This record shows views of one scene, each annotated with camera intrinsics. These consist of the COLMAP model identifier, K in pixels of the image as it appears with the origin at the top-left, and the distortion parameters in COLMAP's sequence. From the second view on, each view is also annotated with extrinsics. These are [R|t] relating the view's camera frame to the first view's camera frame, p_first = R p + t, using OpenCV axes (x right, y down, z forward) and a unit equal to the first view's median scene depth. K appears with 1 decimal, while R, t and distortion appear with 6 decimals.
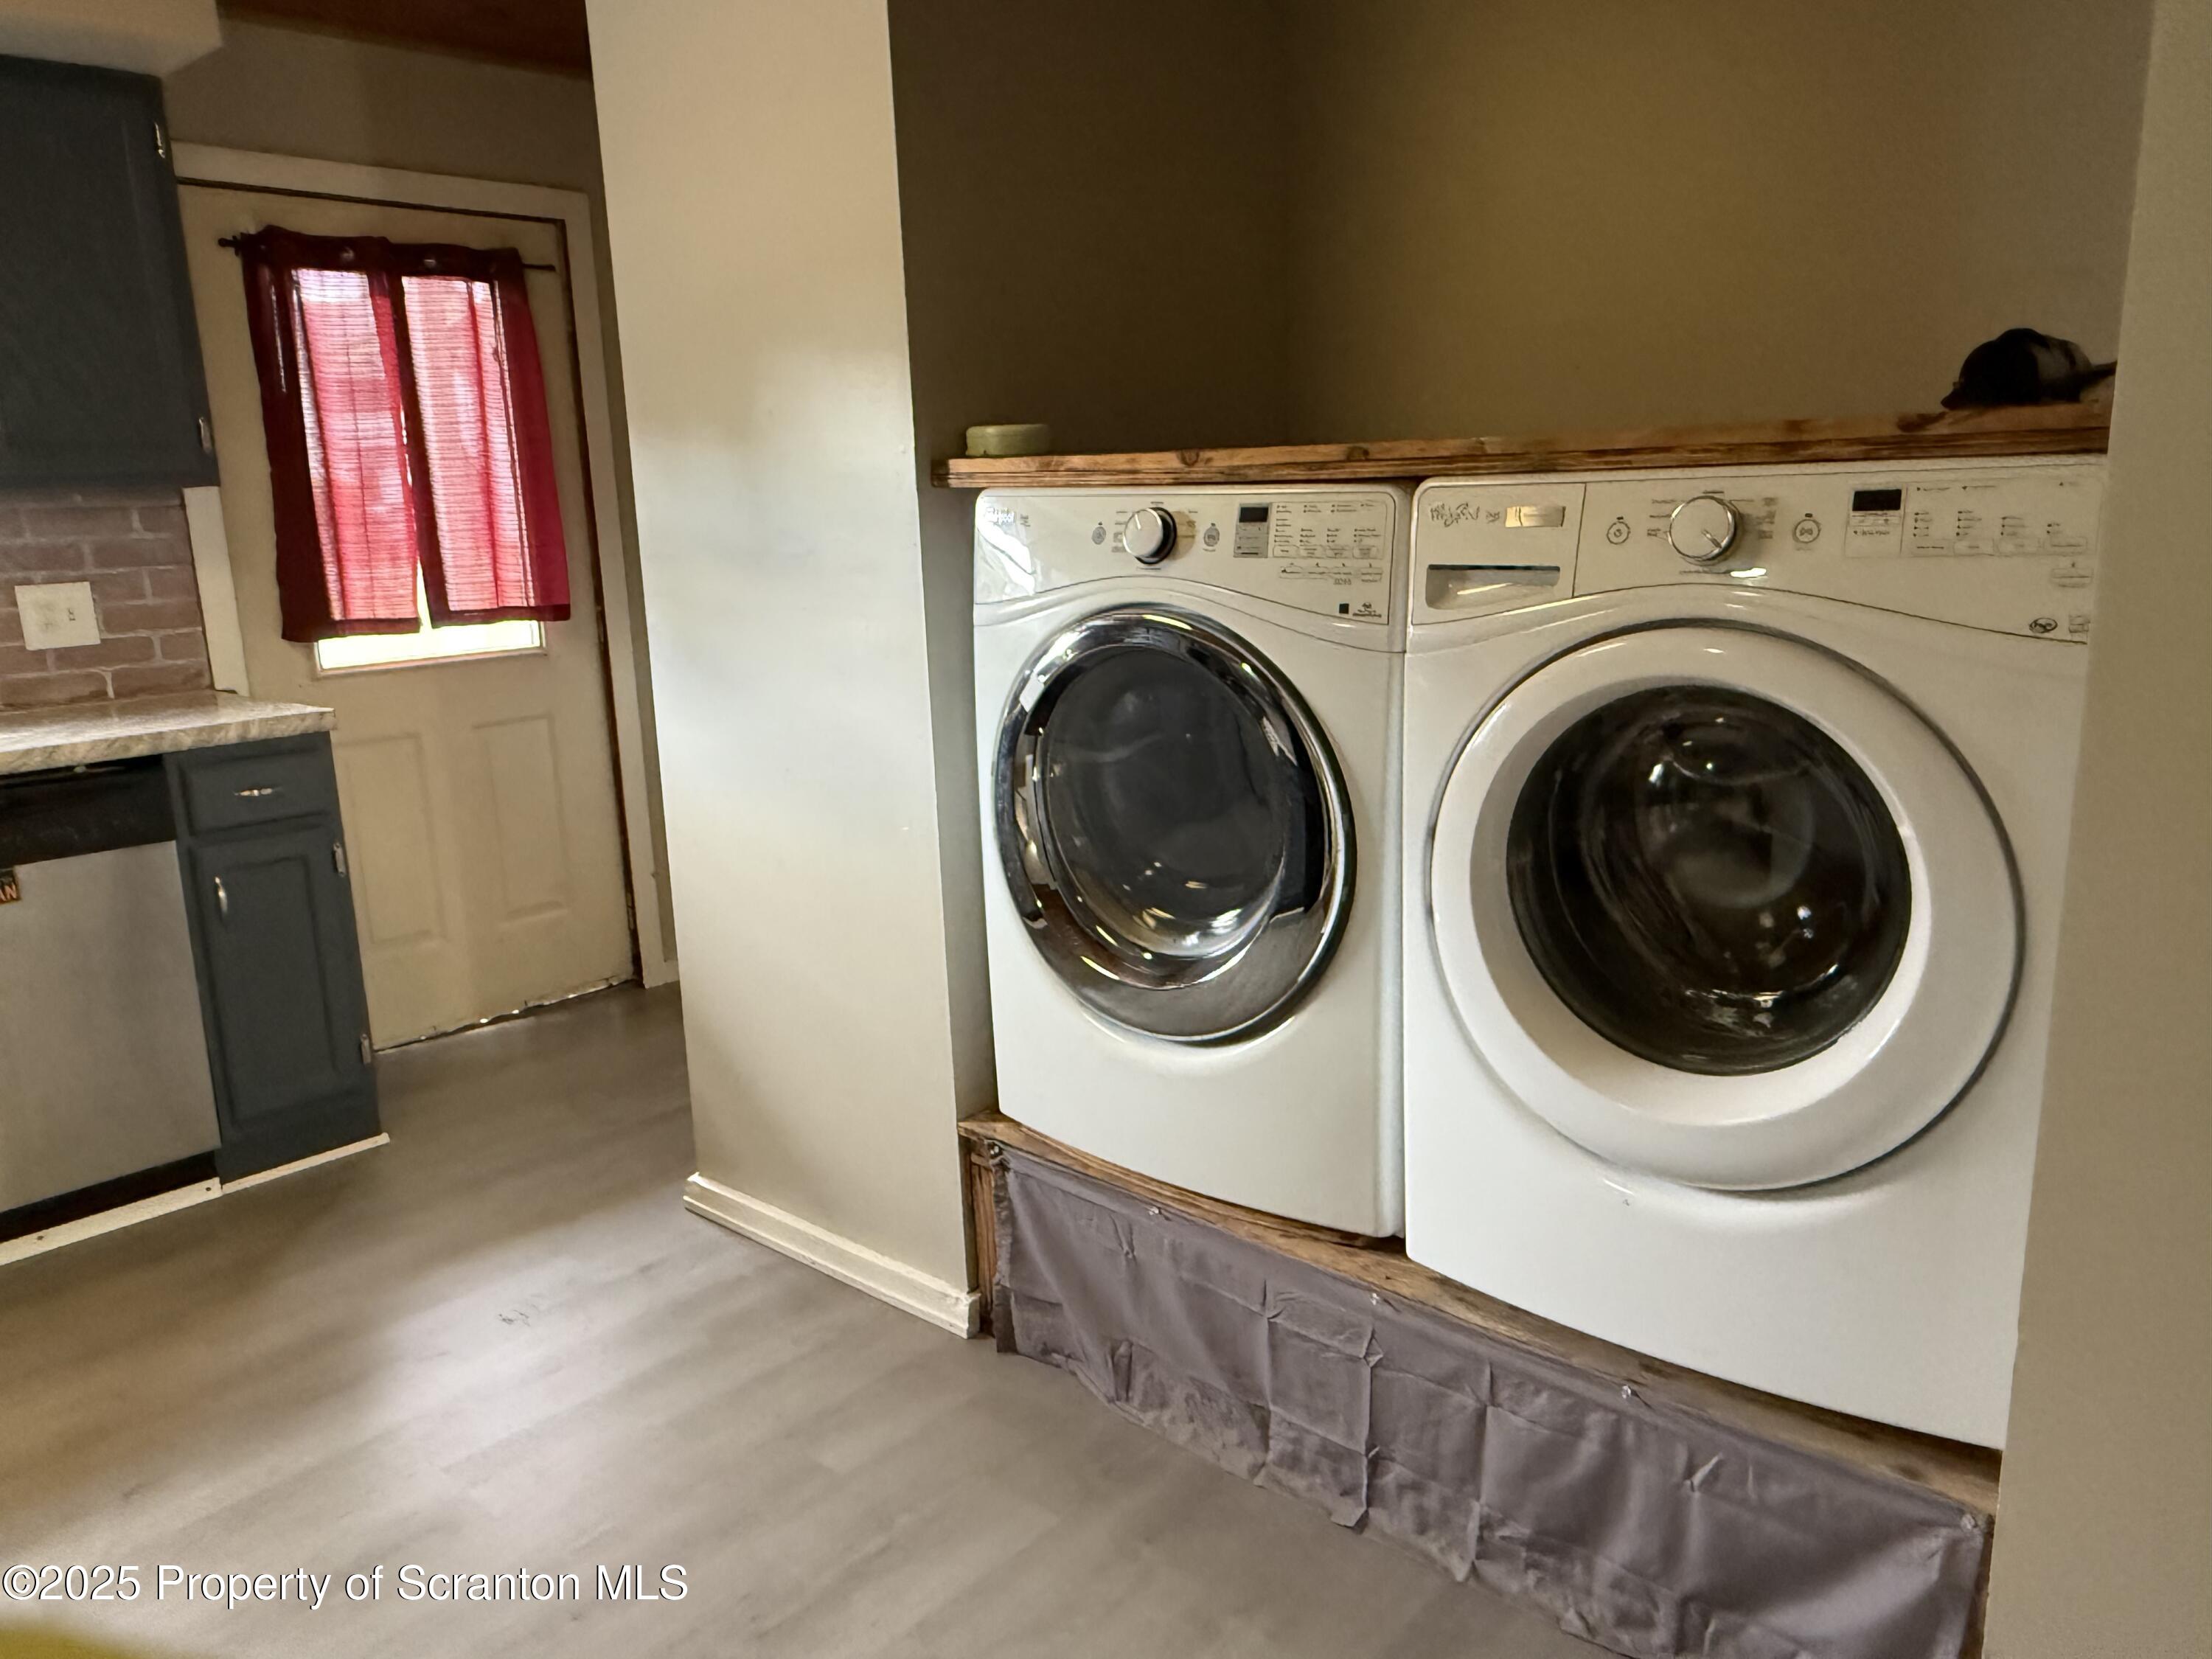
lens RADIAL K [[1582.3, 0, 1095.2], [0, 1582.3, 838.0], [0, 0, 1]] dist [0.003152, -0.003203]
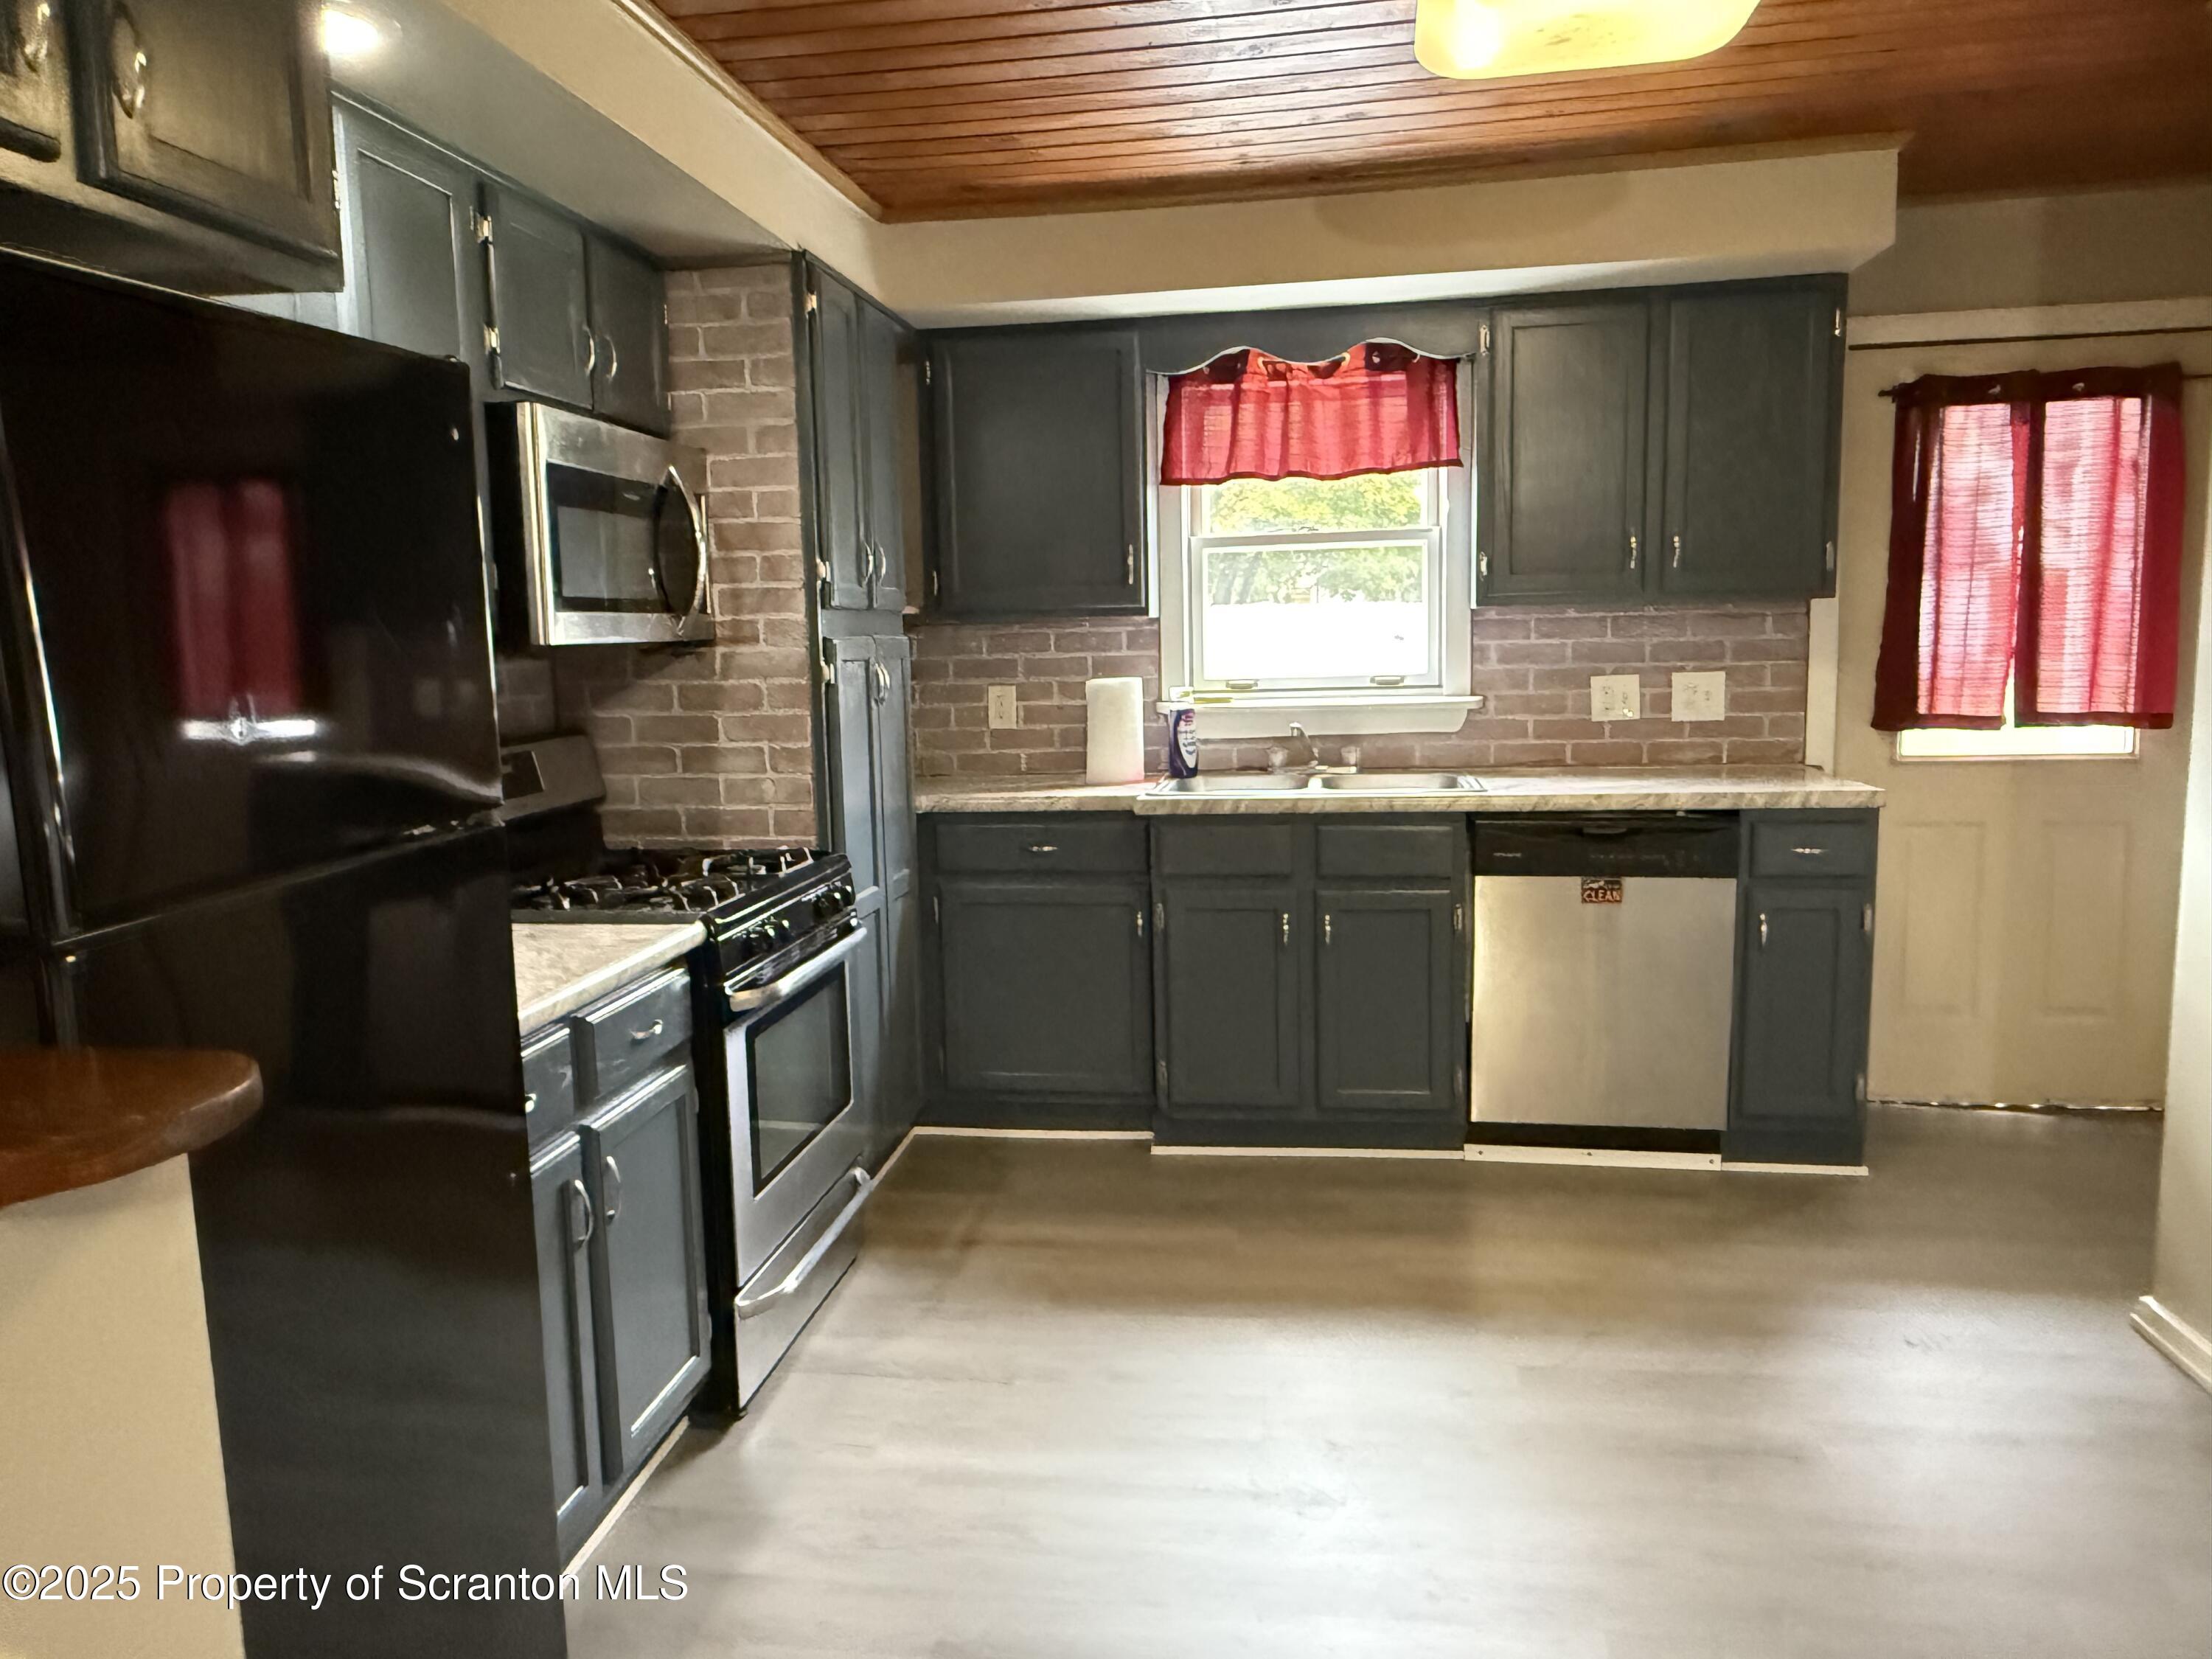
lens RADIAL K [[1582.3, 0, 1095.2], [0, 1582.3, 838.0], [0, 0, 1]] dist [0.003152, -0.003203]
pose [[0.554635, 0.131023, -0.821714, 0.142456], [-0.174566, 0.983871, 0.039052, 0.008205], [0.813577, 0.121784, 0.568561, -0.114445]]
